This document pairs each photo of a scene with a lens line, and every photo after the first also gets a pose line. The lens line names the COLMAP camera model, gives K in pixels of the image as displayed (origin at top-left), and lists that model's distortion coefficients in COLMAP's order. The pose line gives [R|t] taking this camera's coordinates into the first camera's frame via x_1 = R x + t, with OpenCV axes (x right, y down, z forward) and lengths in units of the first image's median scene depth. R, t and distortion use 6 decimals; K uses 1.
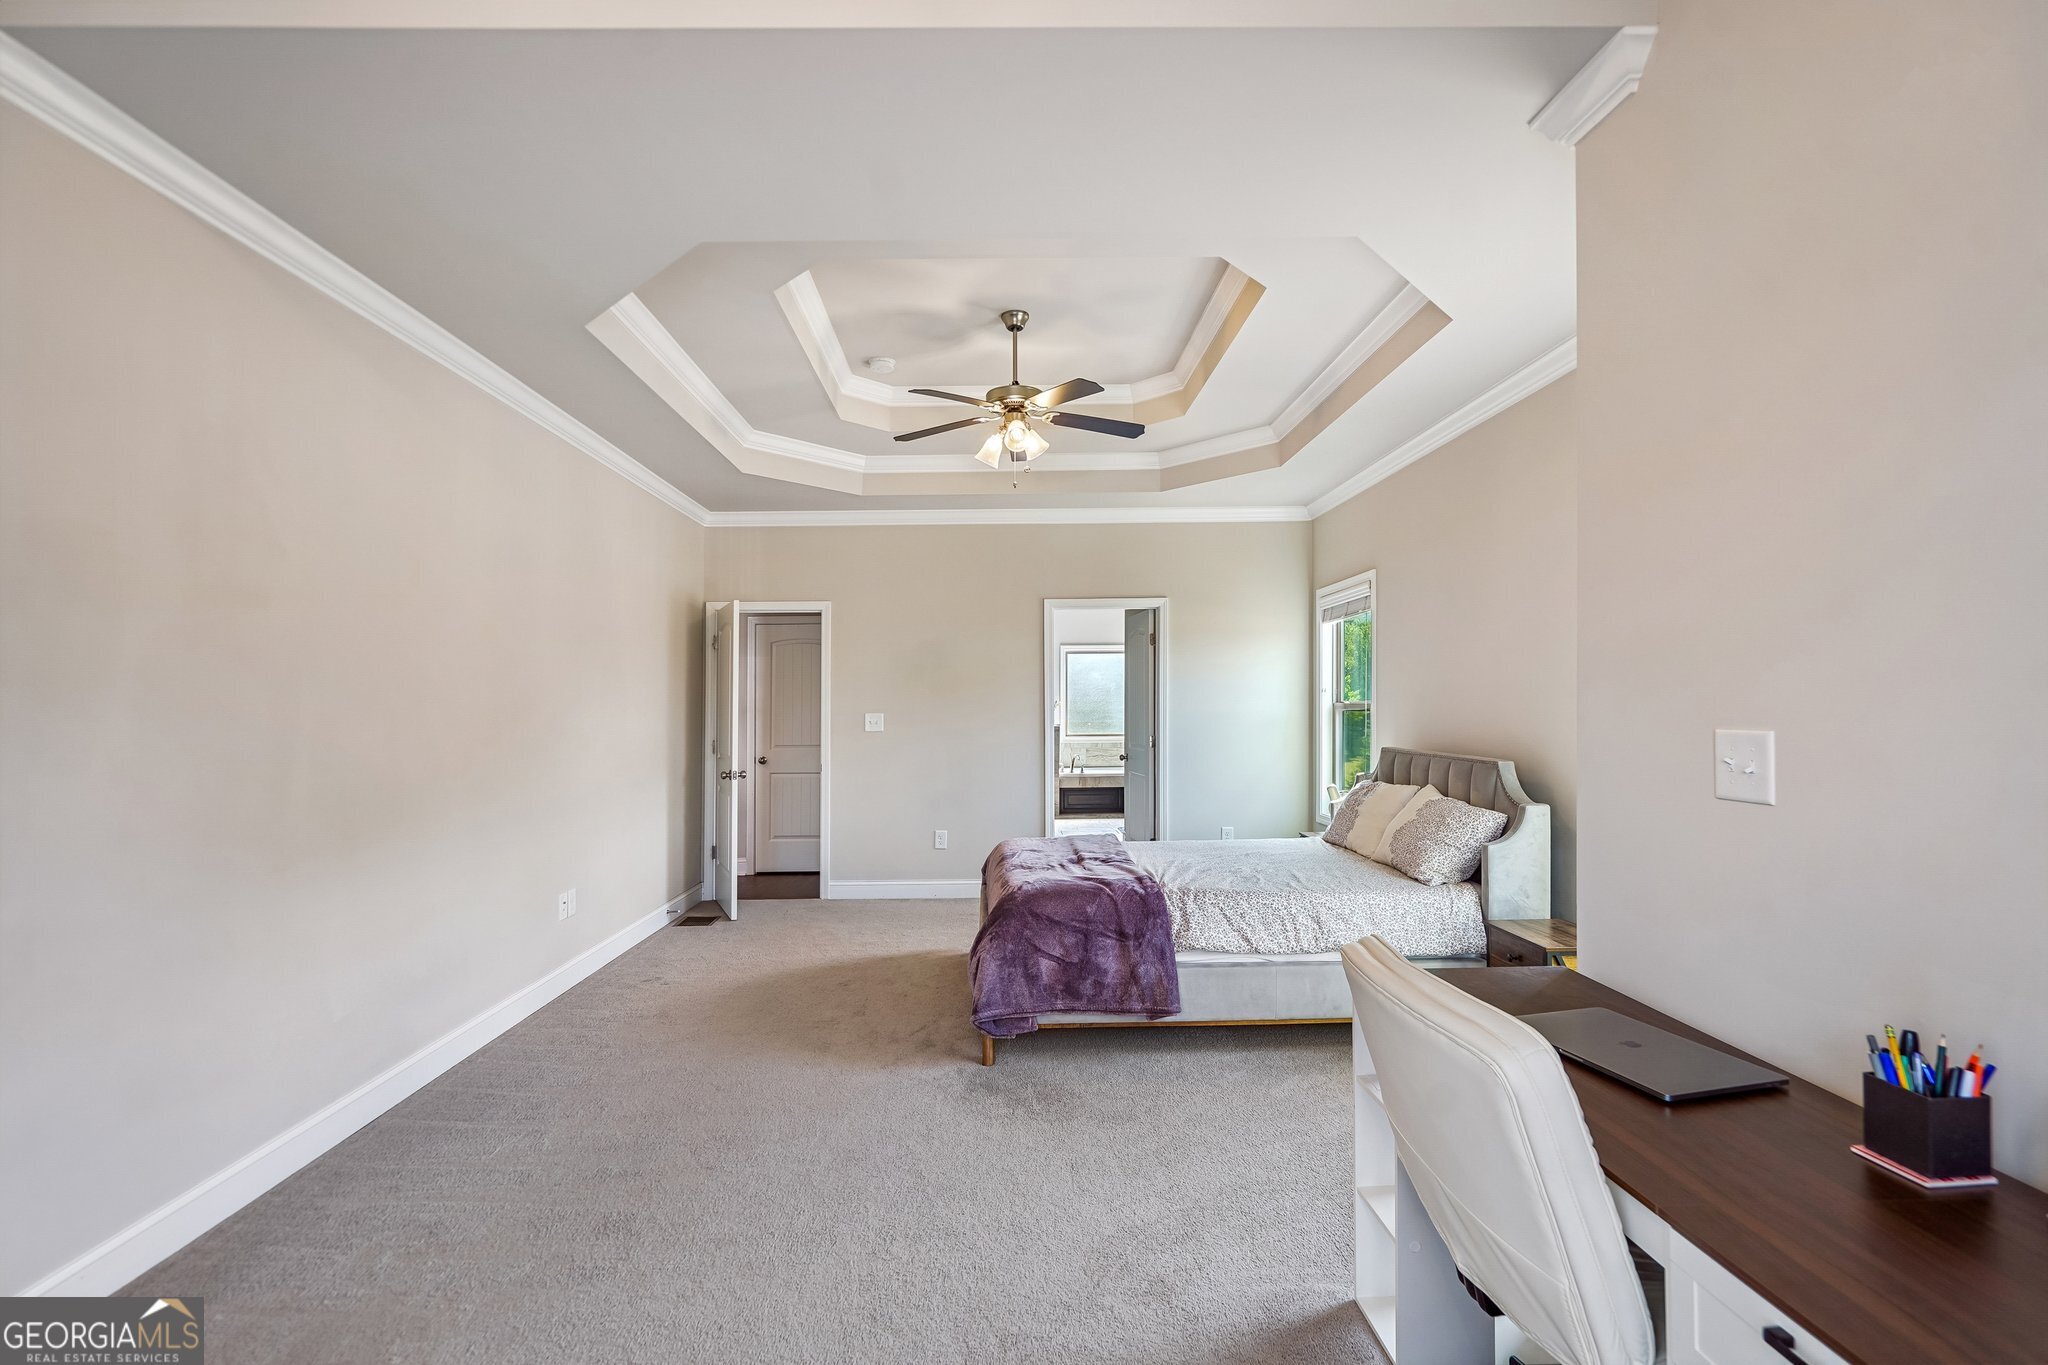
lens RADIAL K [[935.8, 0, 1016.6], [0, 935.8, 704.4], [0, 0, 1]] dist [-0.004006, 0.001214]
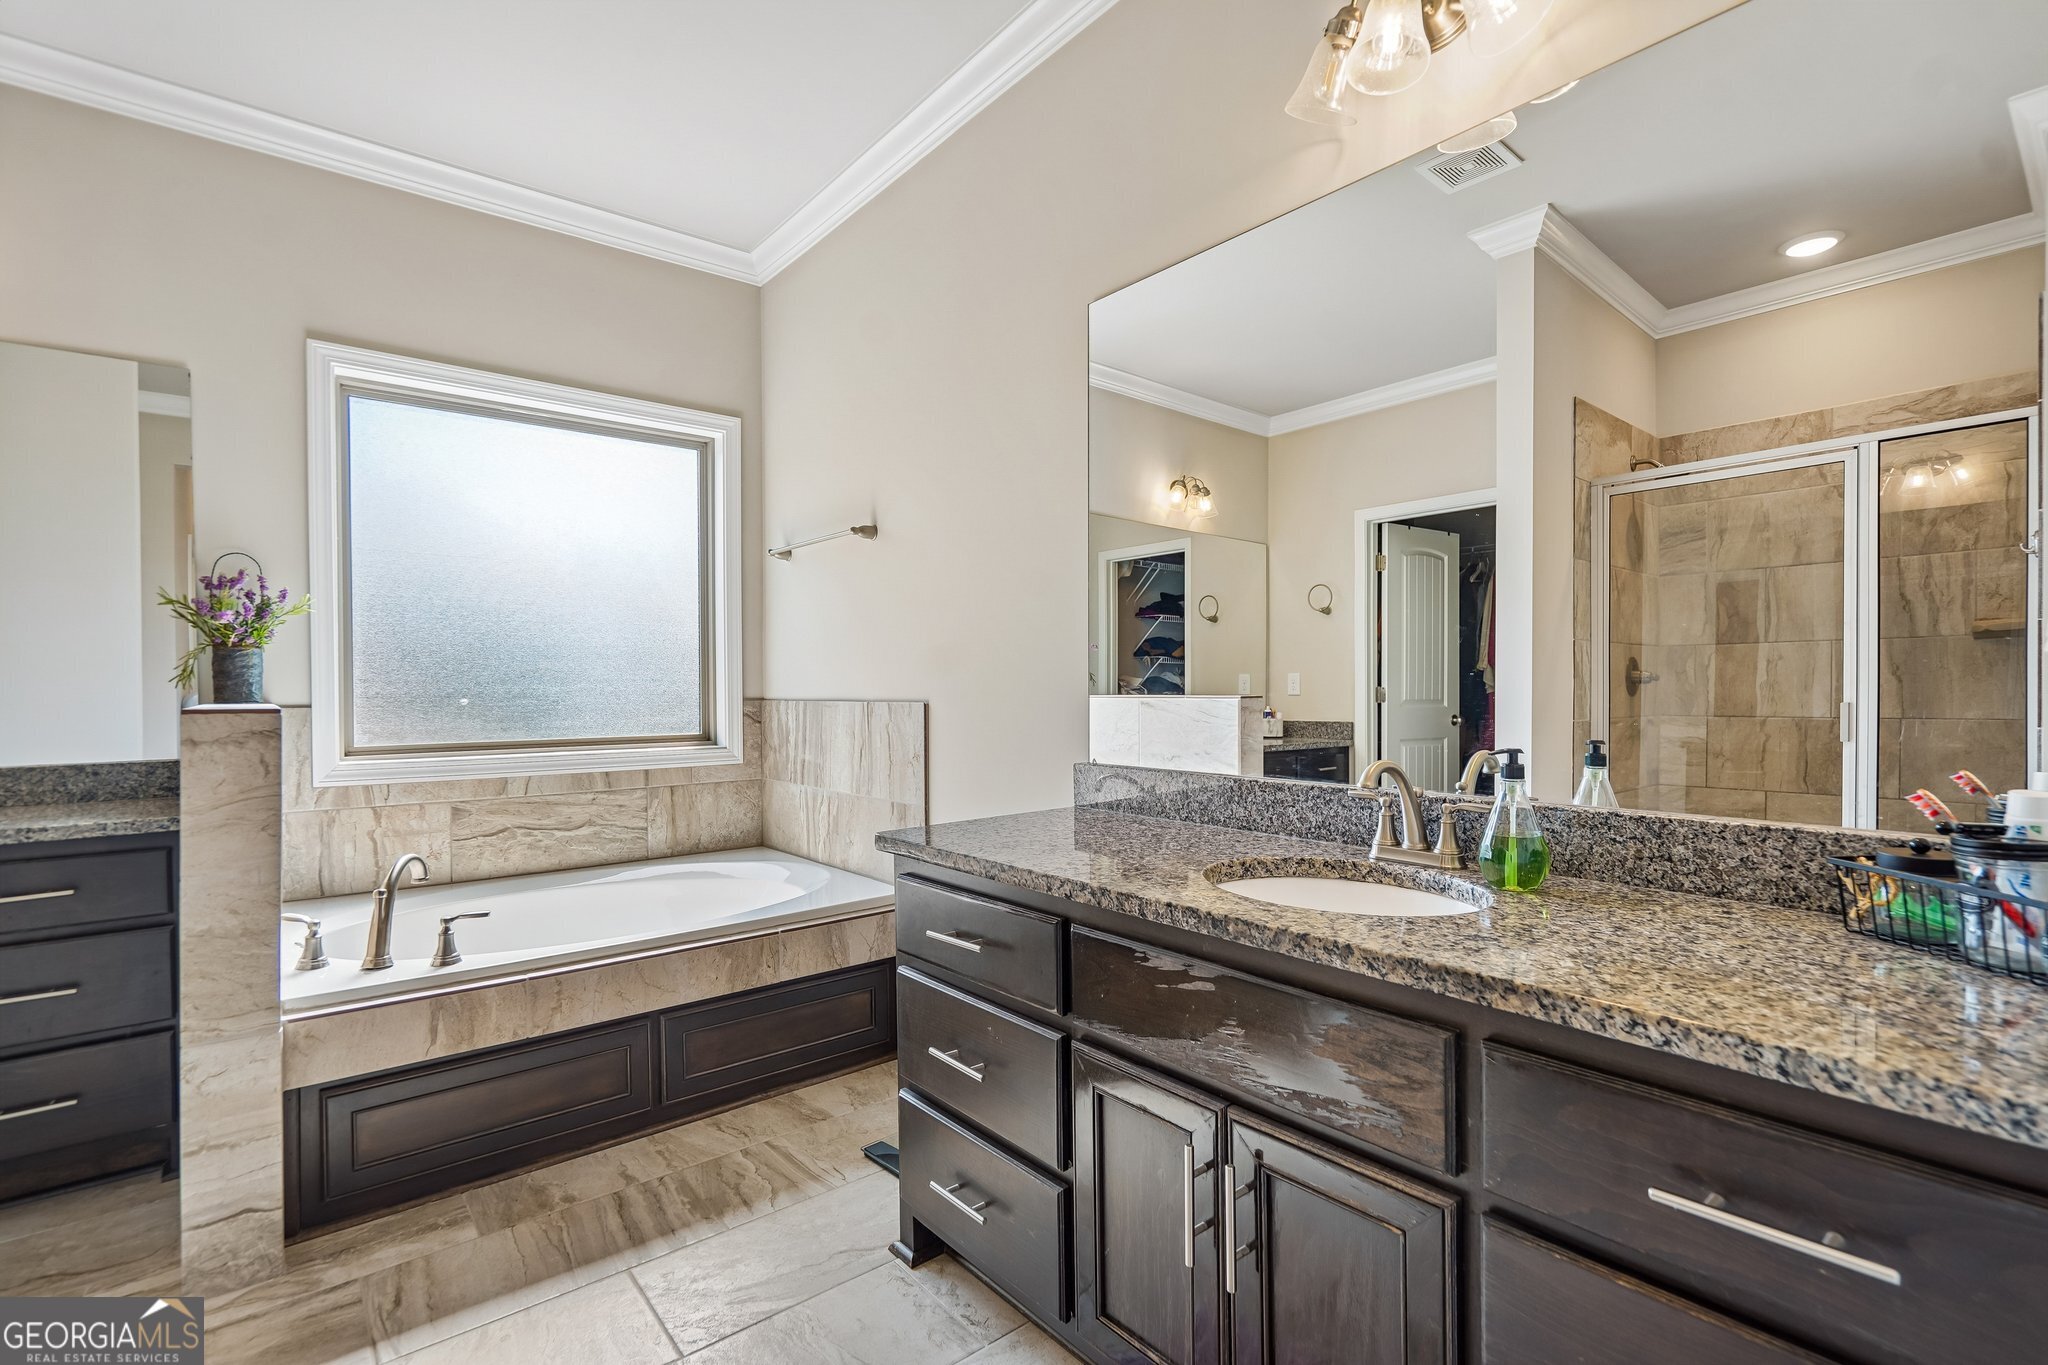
lens RADIAL K [[935.8, 0, 1016.6], [0, 935.8, 704.4], [0, 0, 1]] dist [-0.004006, 0.001214]
pose [[0.788091, -0.003537, 0.615549, 0.046164], [-0.003600, 0.999940, 0.010356, 0.020868], [-0.615548, -0.010377, 0.788031, 0.795950]]
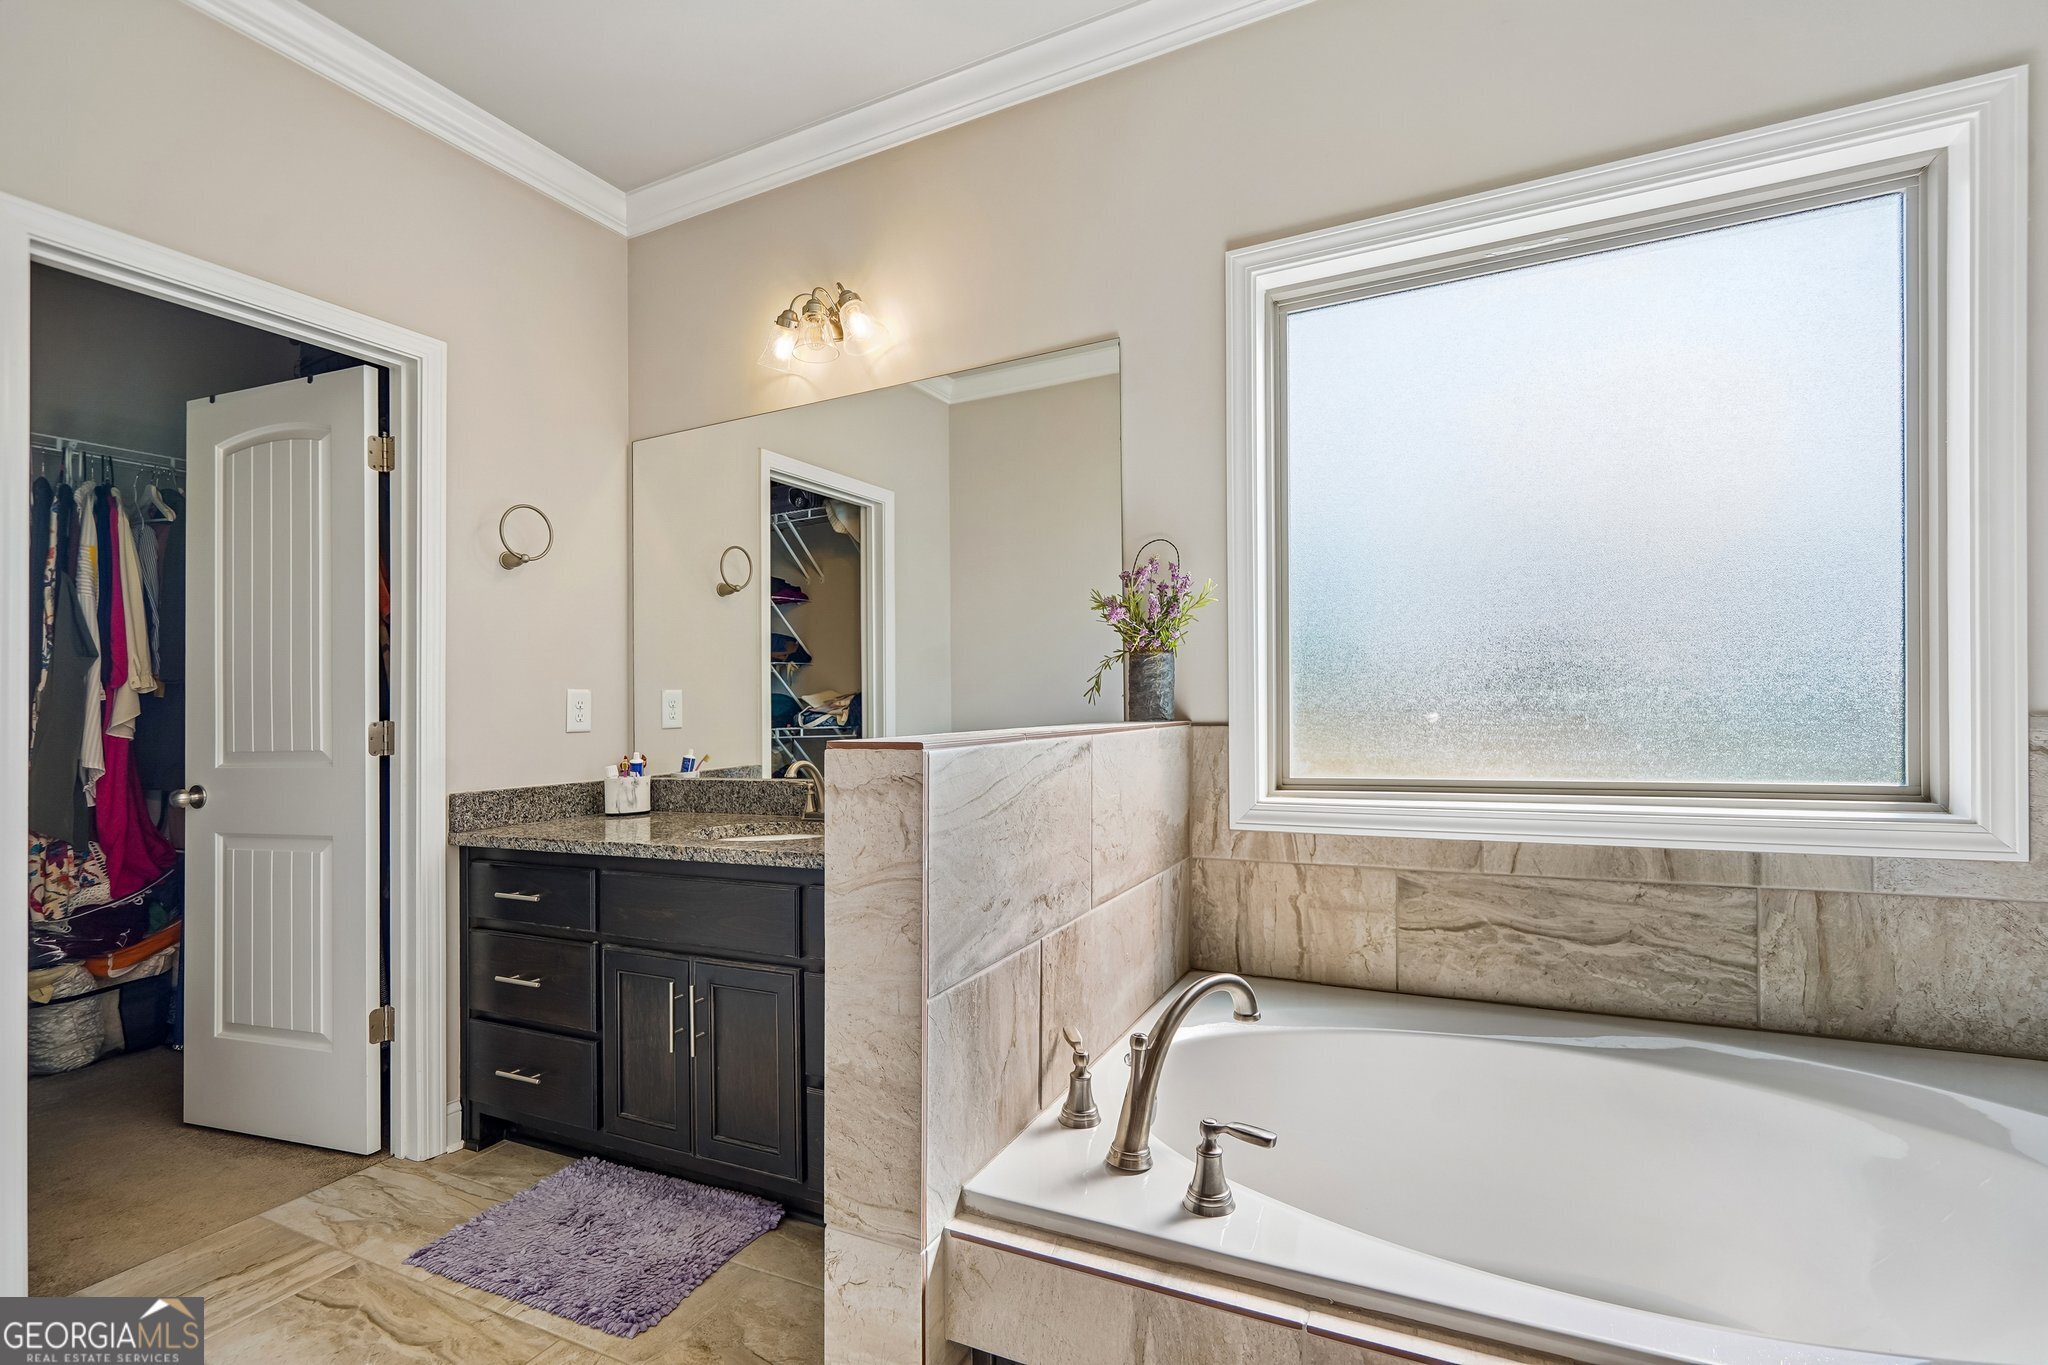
lens RADIAL K [[935.8, 0, 1016.6], [0, 935.8, 704.4], [0, 0, 1]] dist [-0.004006, 0.001214]
pose [[0.886252, -0.006178, -0.463162, 0.097150], [0.009721, 0.999939, 0.005264, 0.019260], [0.463102, -0.009168, 0.886258, 0.905846]]
